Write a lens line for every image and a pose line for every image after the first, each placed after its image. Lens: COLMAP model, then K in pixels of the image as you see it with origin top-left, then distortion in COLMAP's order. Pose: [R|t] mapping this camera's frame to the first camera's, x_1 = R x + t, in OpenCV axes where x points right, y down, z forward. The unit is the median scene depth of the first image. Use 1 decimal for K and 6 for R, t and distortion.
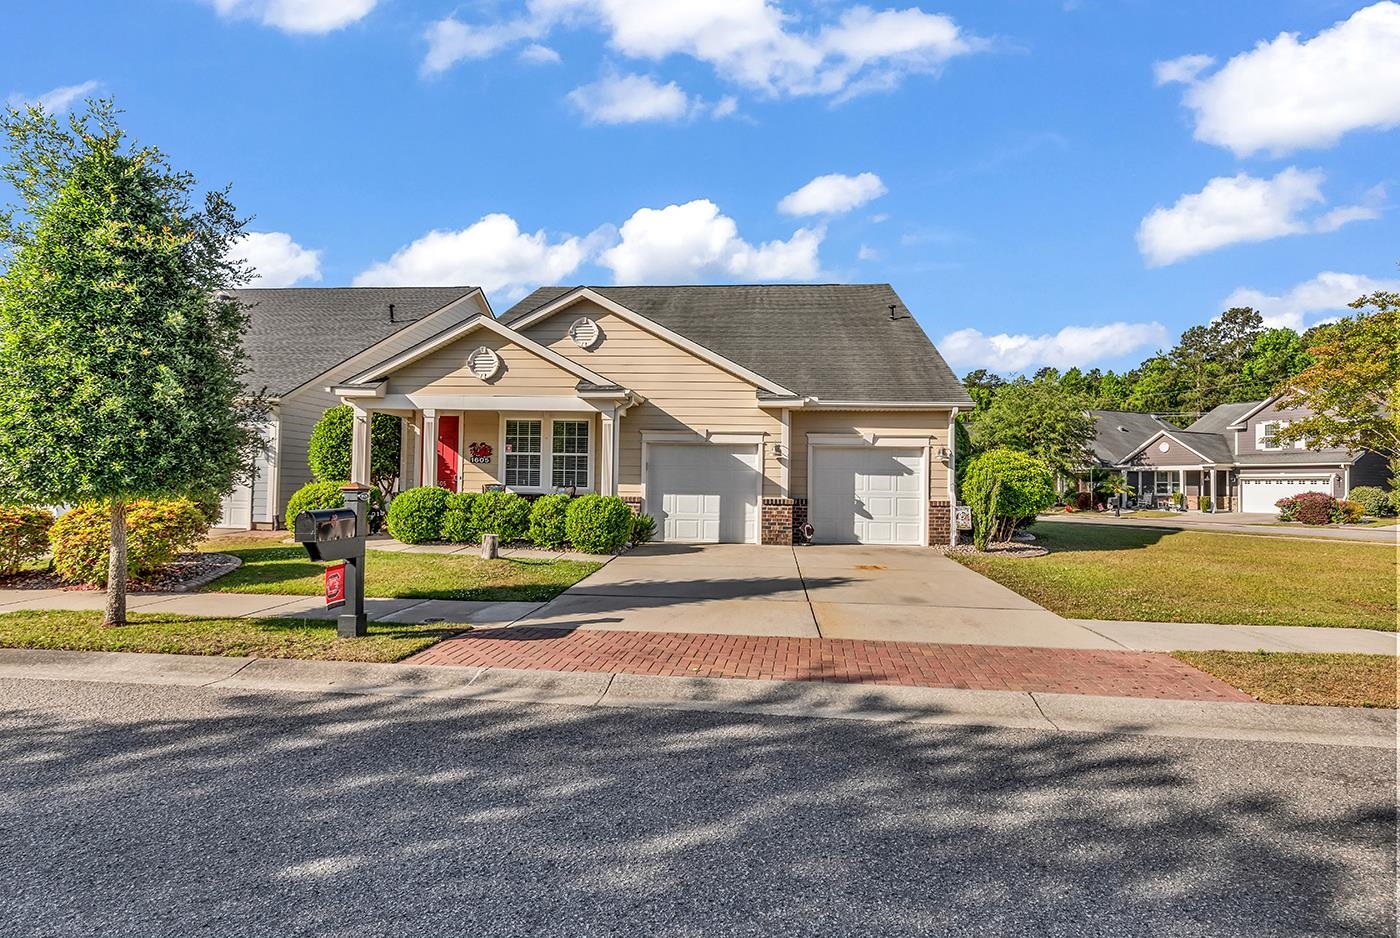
lens RADIAL K [[742.6, 0, 700.0], [0, 742.6, 469.0], [0, 0, 1]] dist [-0.000280, -0.001116]
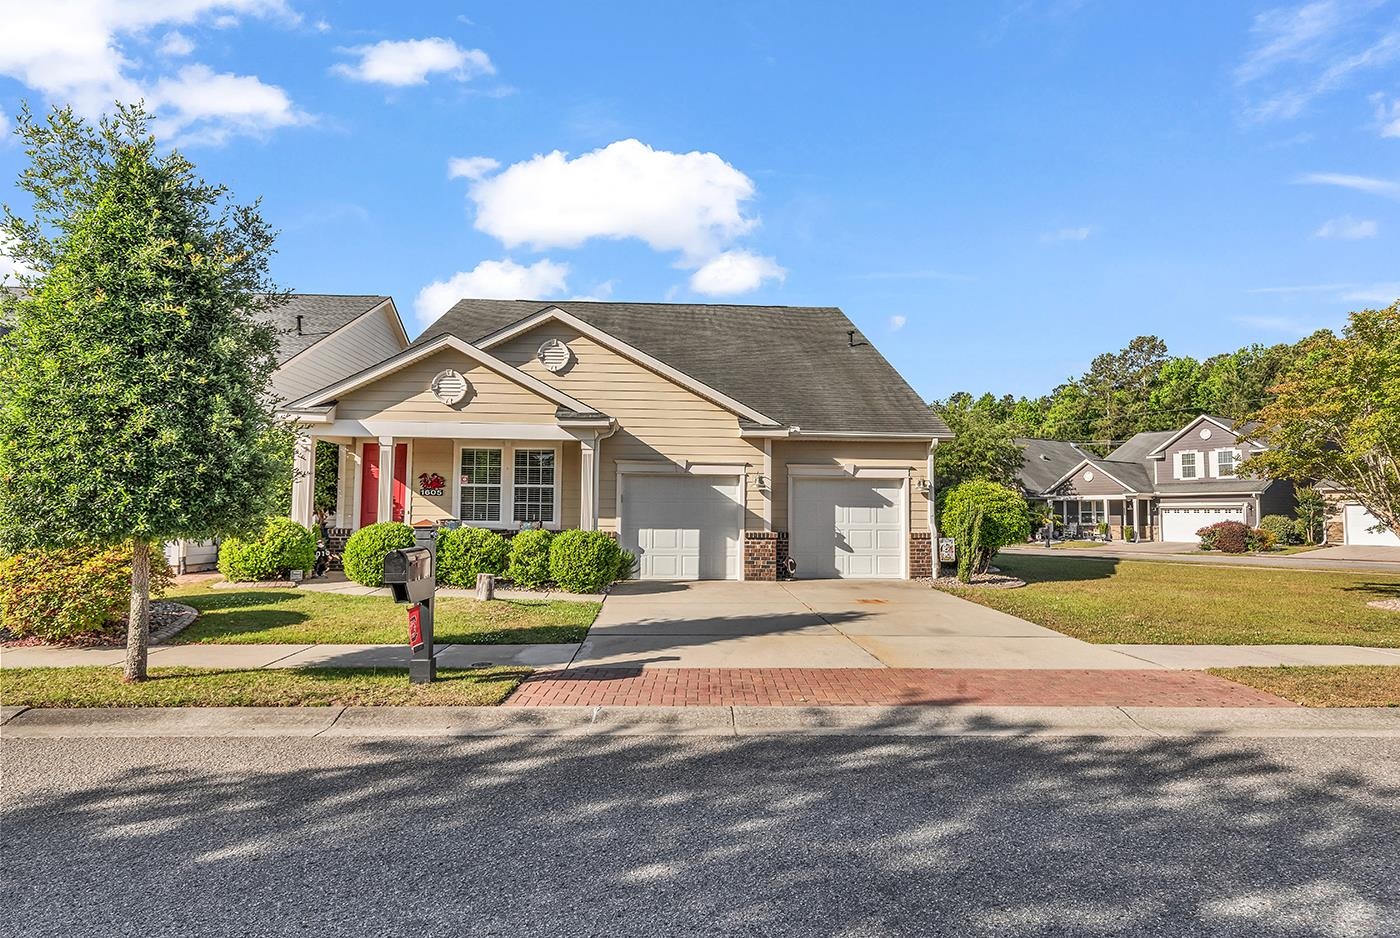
lens RADIAL K [[831.0, 0, 700.0], [0, 831.0, 469.0], [0, 0, 1]] dist [0.001668, 0.000558]
pose [[0.989292, 0.001749, 0.145939, -0.134307], [0.003488, 0.999359, -0.035624, -0.003885], [-0.145908, 0.035751, 0.988652, -0.054892]]
